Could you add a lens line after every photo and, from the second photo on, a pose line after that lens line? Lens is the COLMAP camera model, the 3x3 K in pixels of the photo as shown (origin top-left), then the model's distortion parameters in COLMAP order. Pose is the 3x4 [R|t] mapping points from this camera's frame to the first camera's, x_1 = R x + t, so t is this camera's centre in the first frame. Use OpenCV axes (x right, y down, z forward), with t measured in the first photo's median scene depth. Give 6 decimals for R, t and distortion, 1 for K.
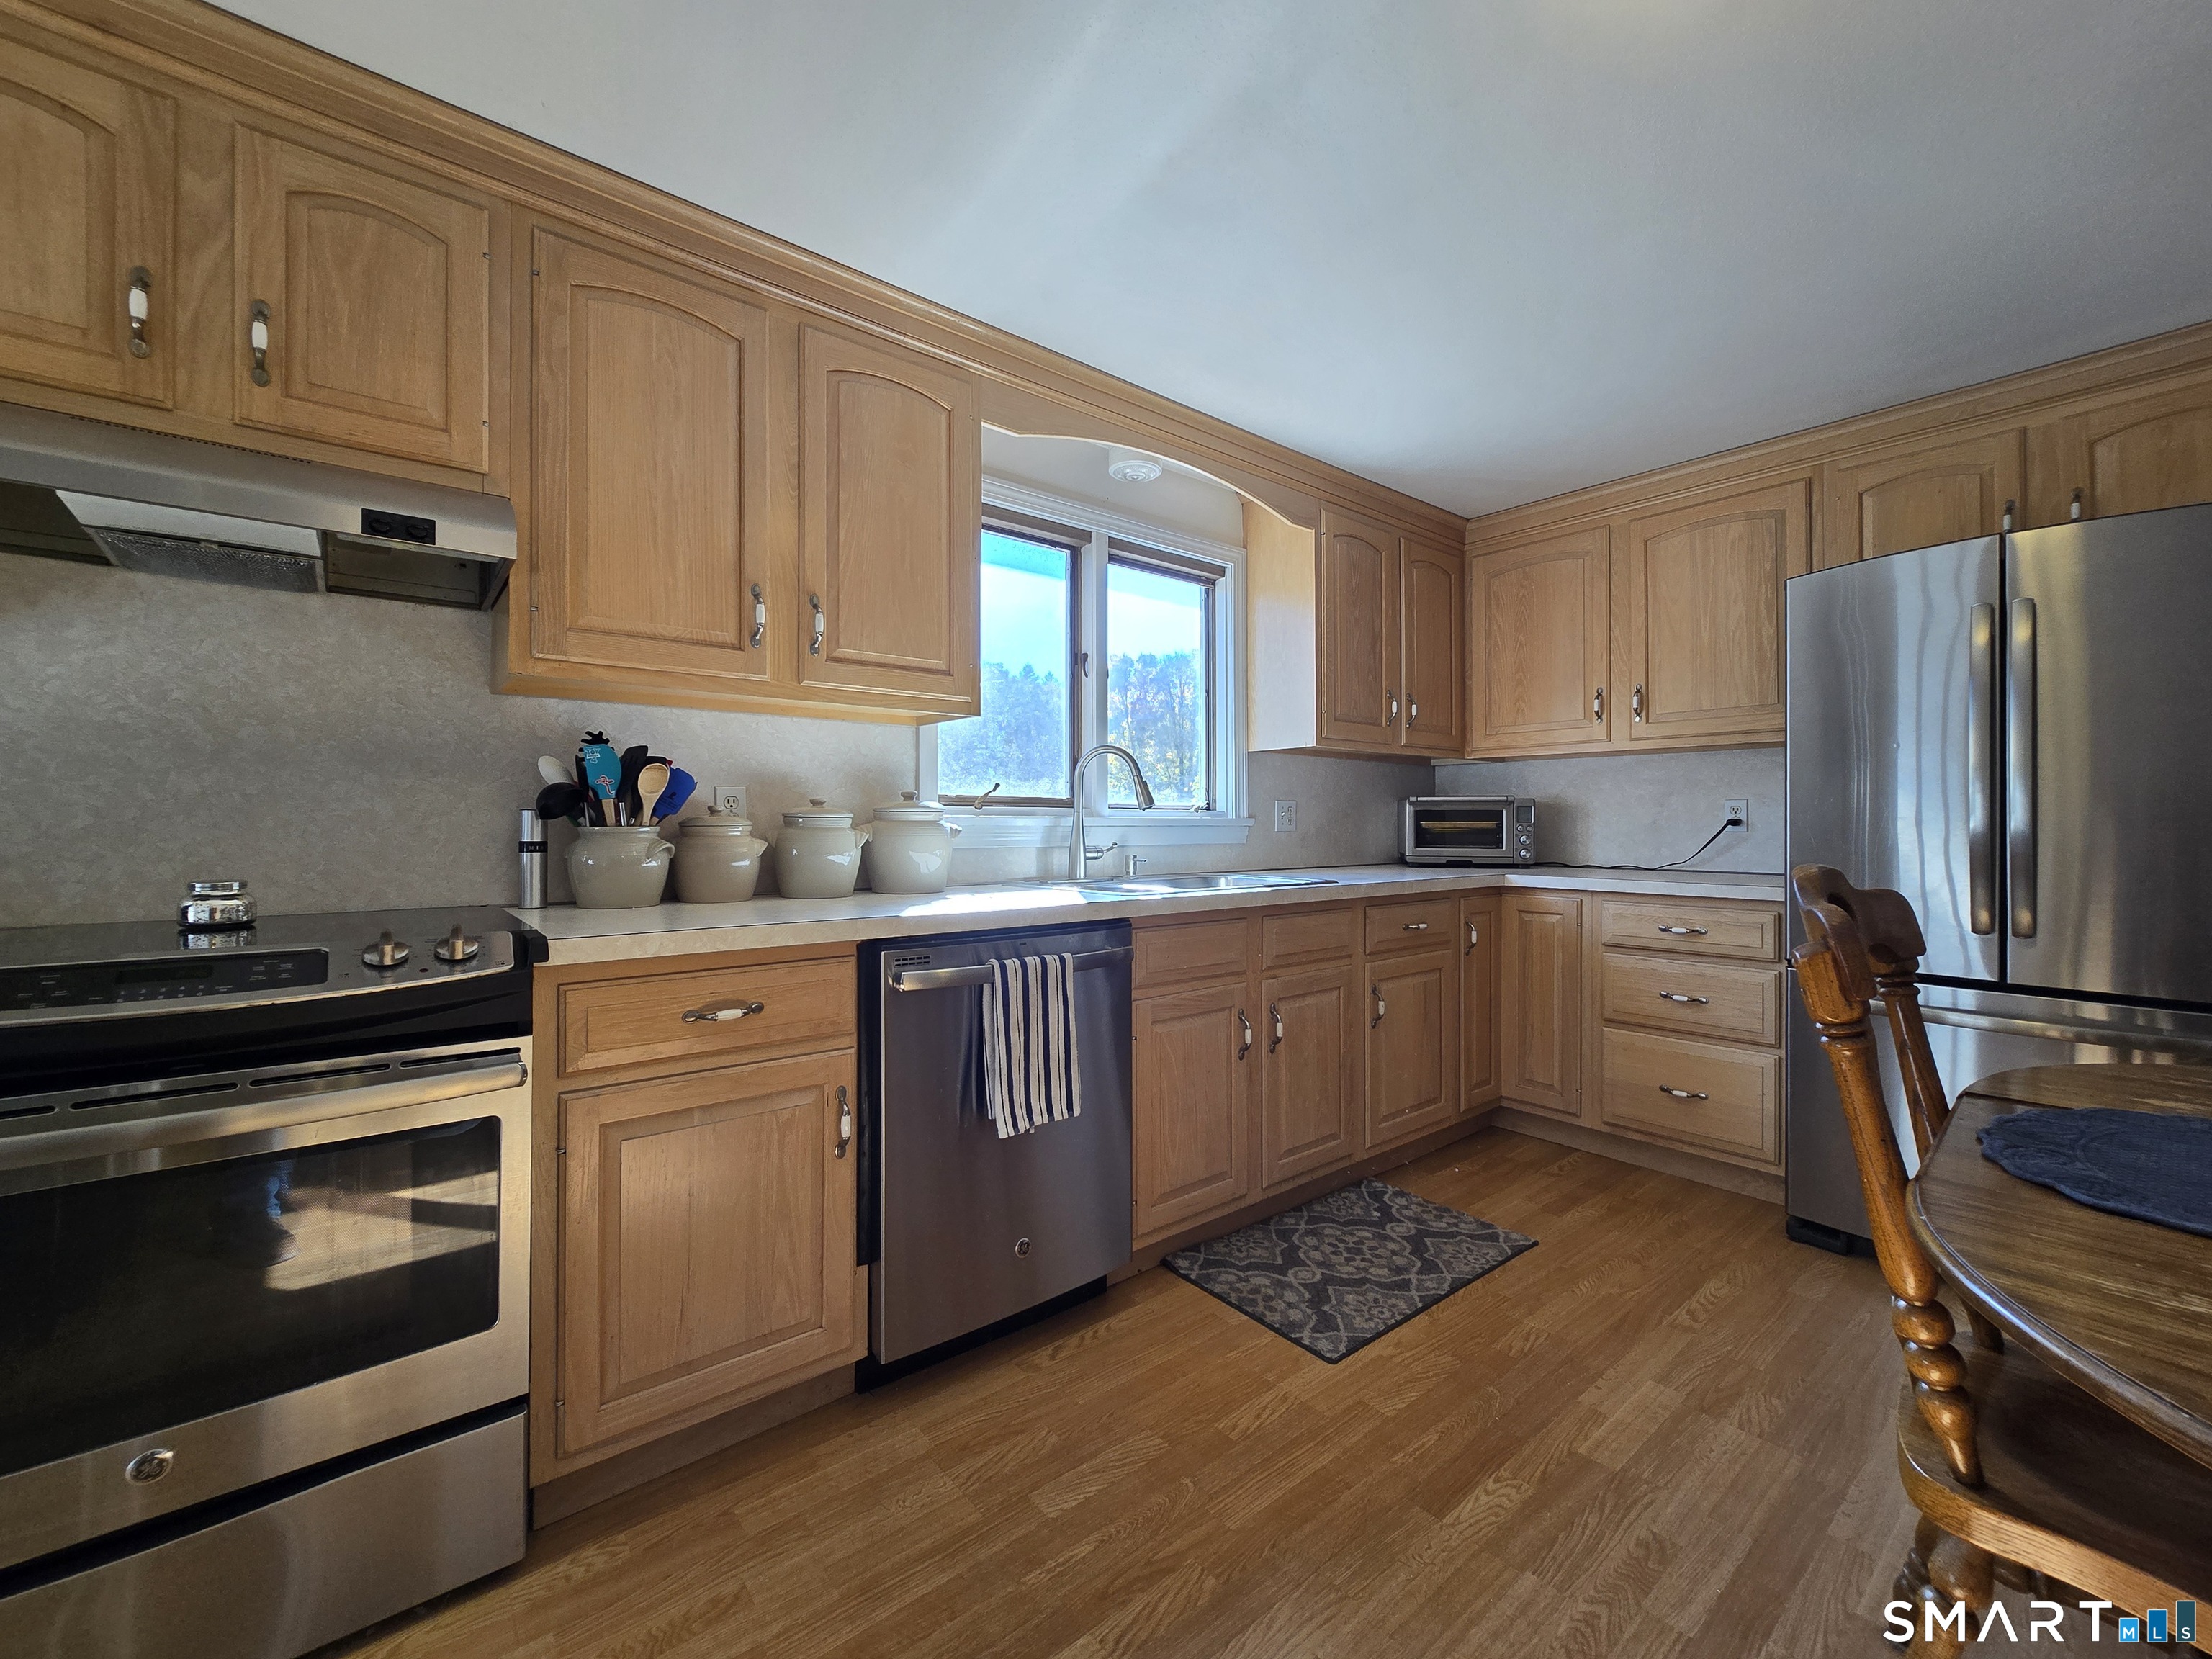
lens RADIAL K [[907.3, 0, 1101.3], [0, 907.3, 819.4], [0, 0, 1]] dist [-0.012847, 0.004325]
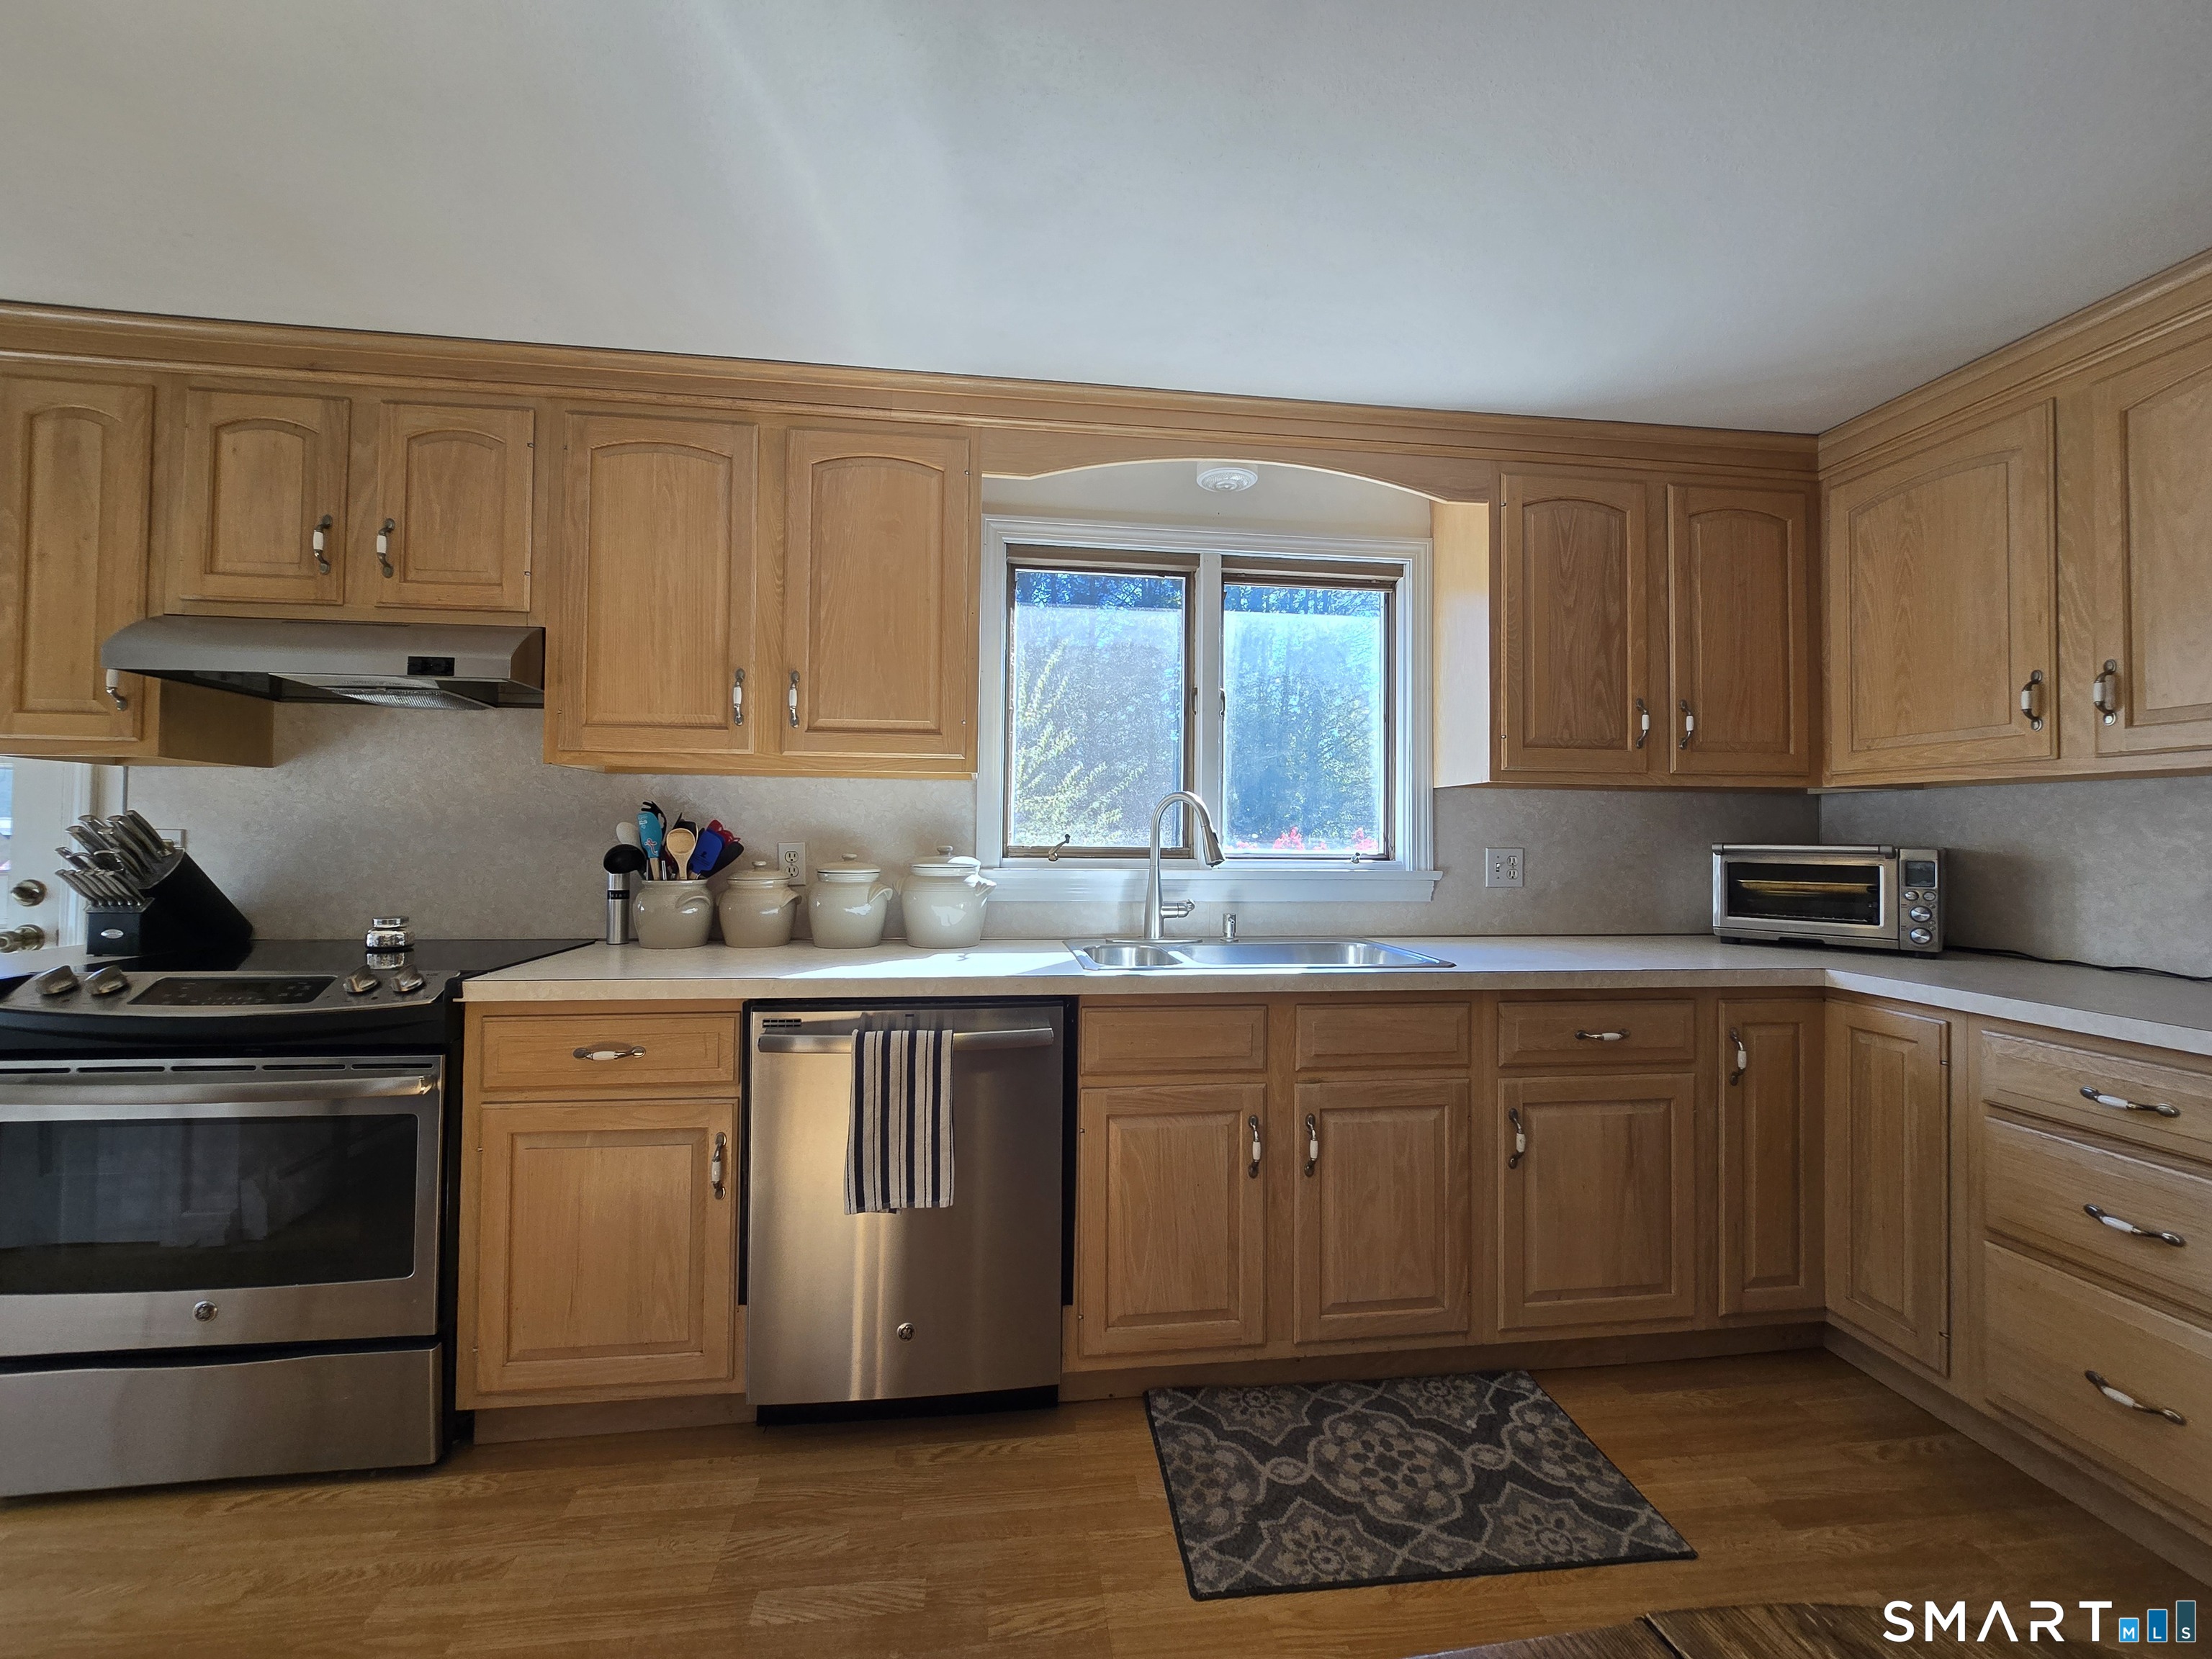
lens RADIAL K [[913.1, 0, 1106.5], [0, 913.1, 819.3], [0, 0, 1]] dist [-0.009371, 0.003554]
pose [[0.847803, -0.002193, -0.530306, 0.481662], [-0.006254, 0.999881, -0.014134, -0.047355], [0.530274, 0.015300, 0.847688, 0.223478]]
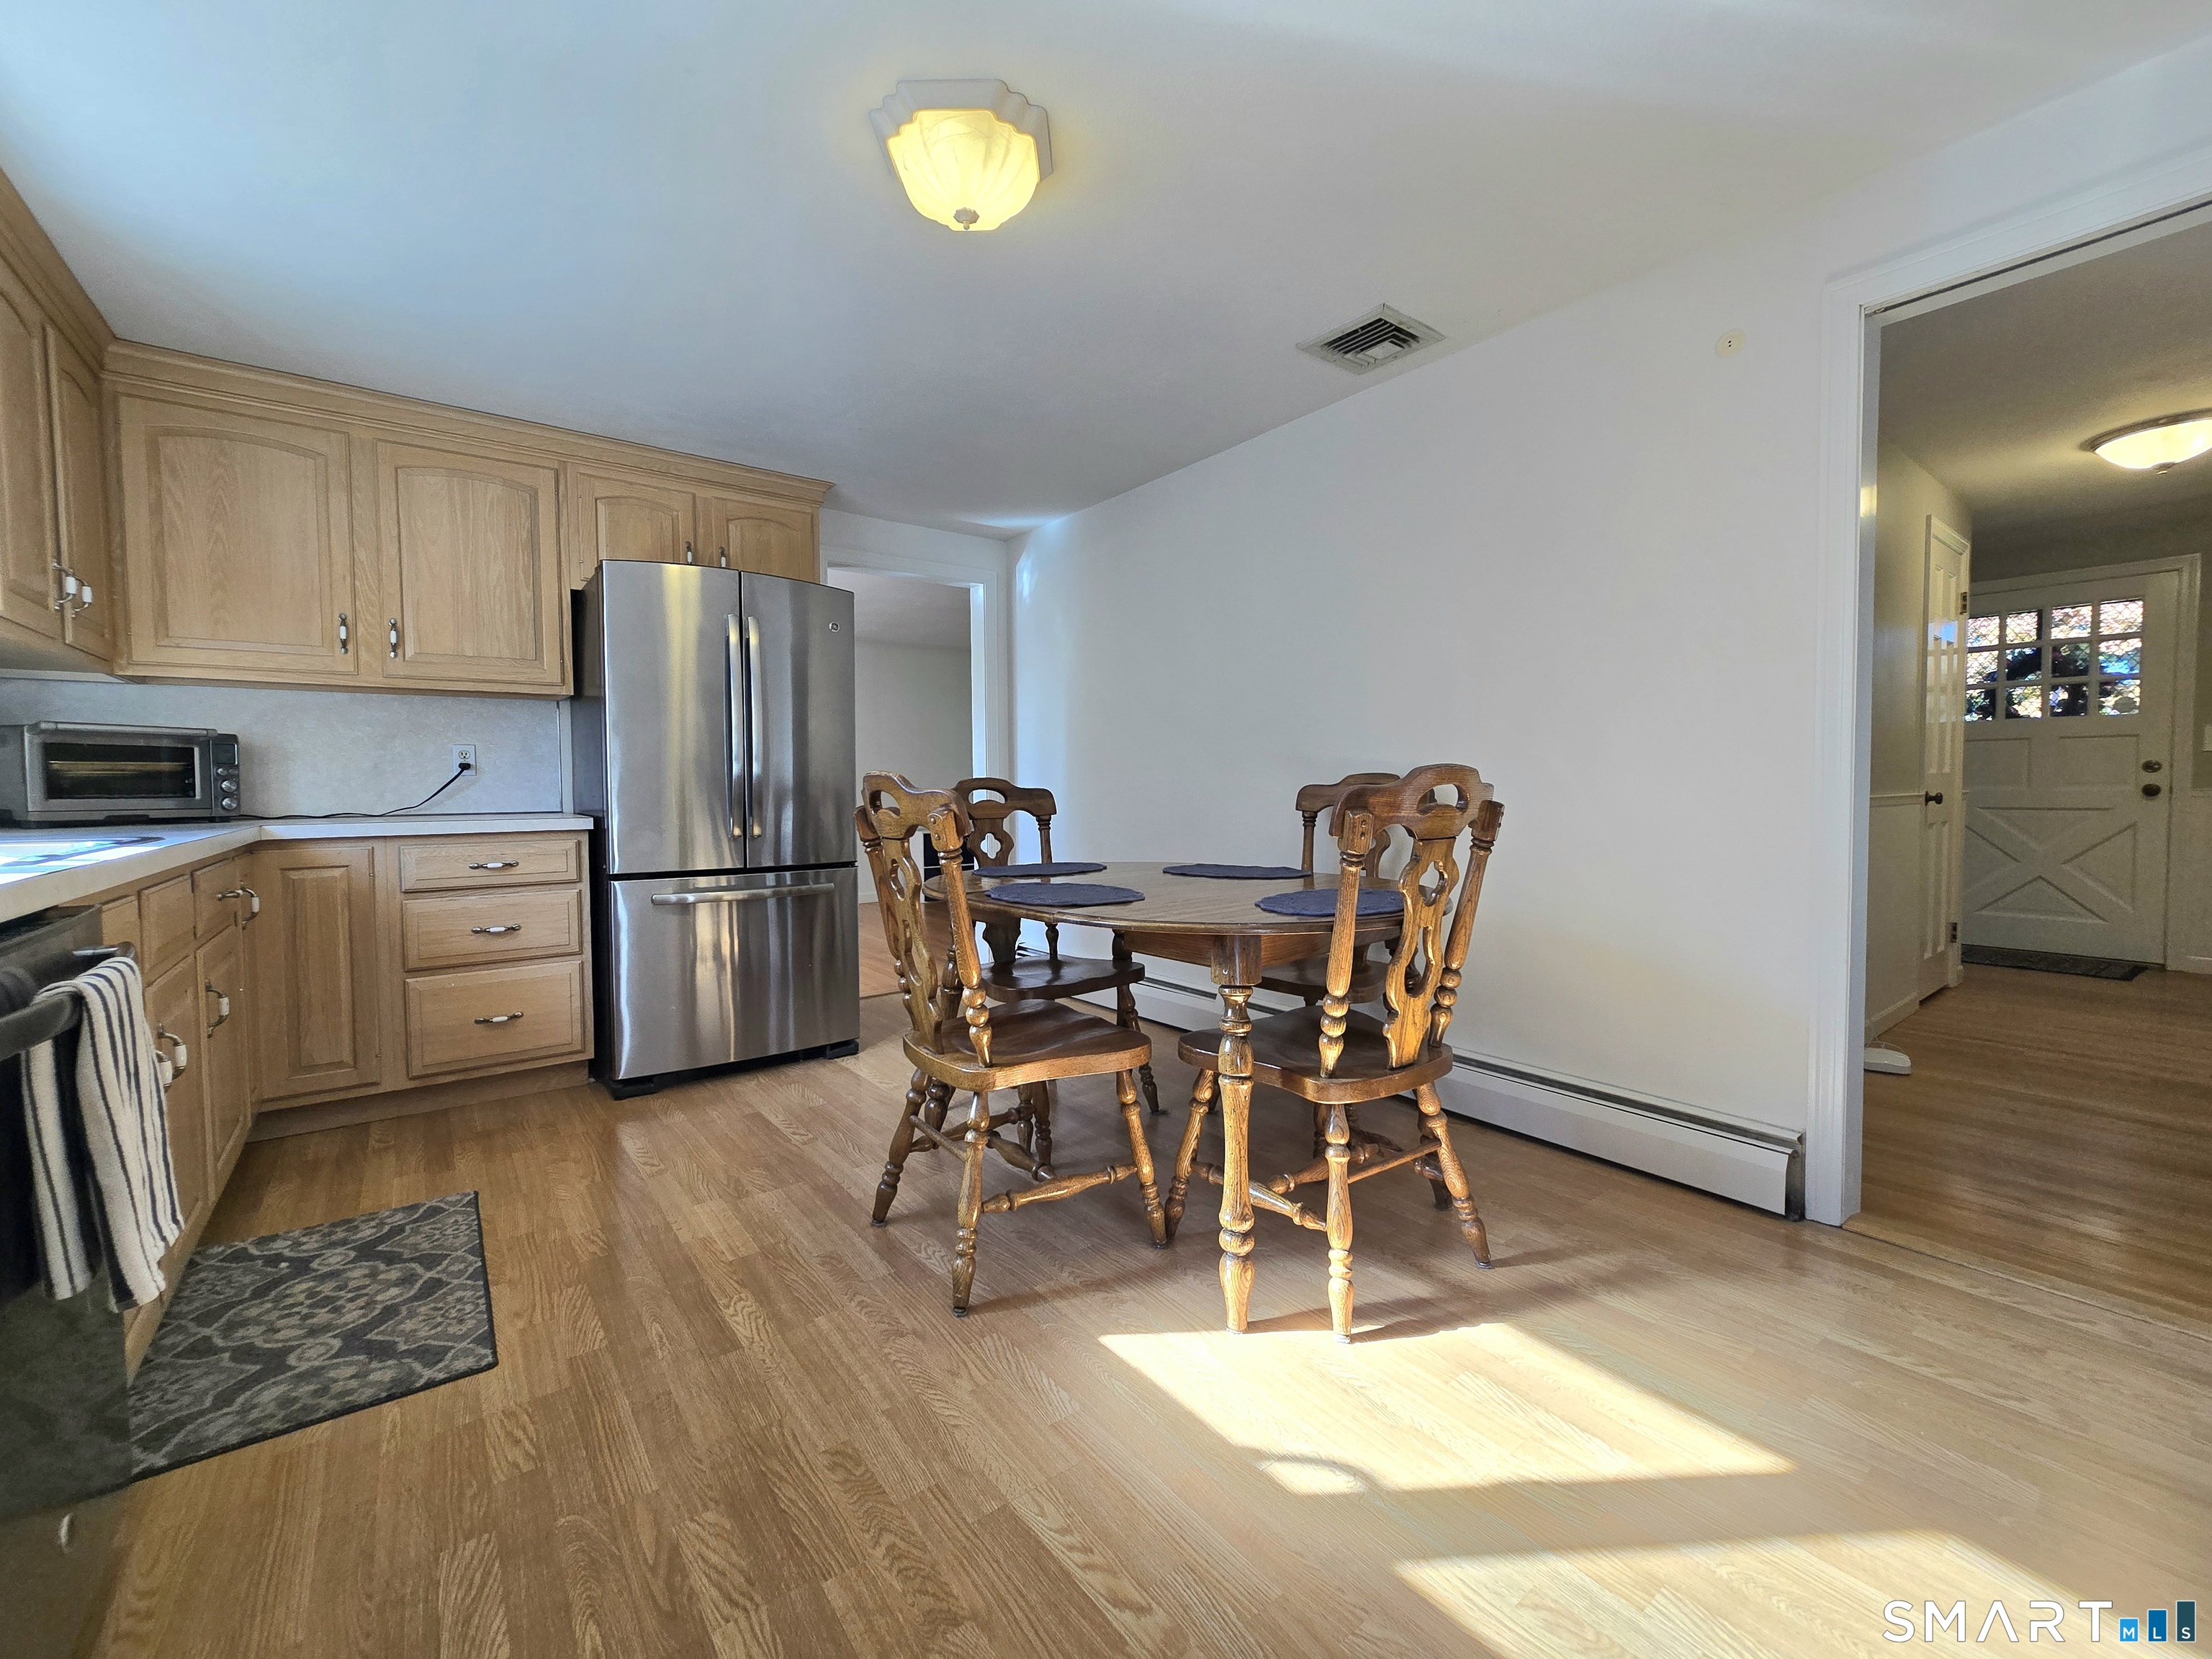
lens RADIAL K [[907.3, 0, 1101.3], [0, 907.3, 819.4], [0, 0, 1]] dist [-0.012847, 0.004325]
pose [[0.033737, -0.041144, 0.998584, -0.448557], [0.004812, 0.999147, 0.041004, 0.034955], [-0.999419, 0.003422, 0.033906, 0.304874]]
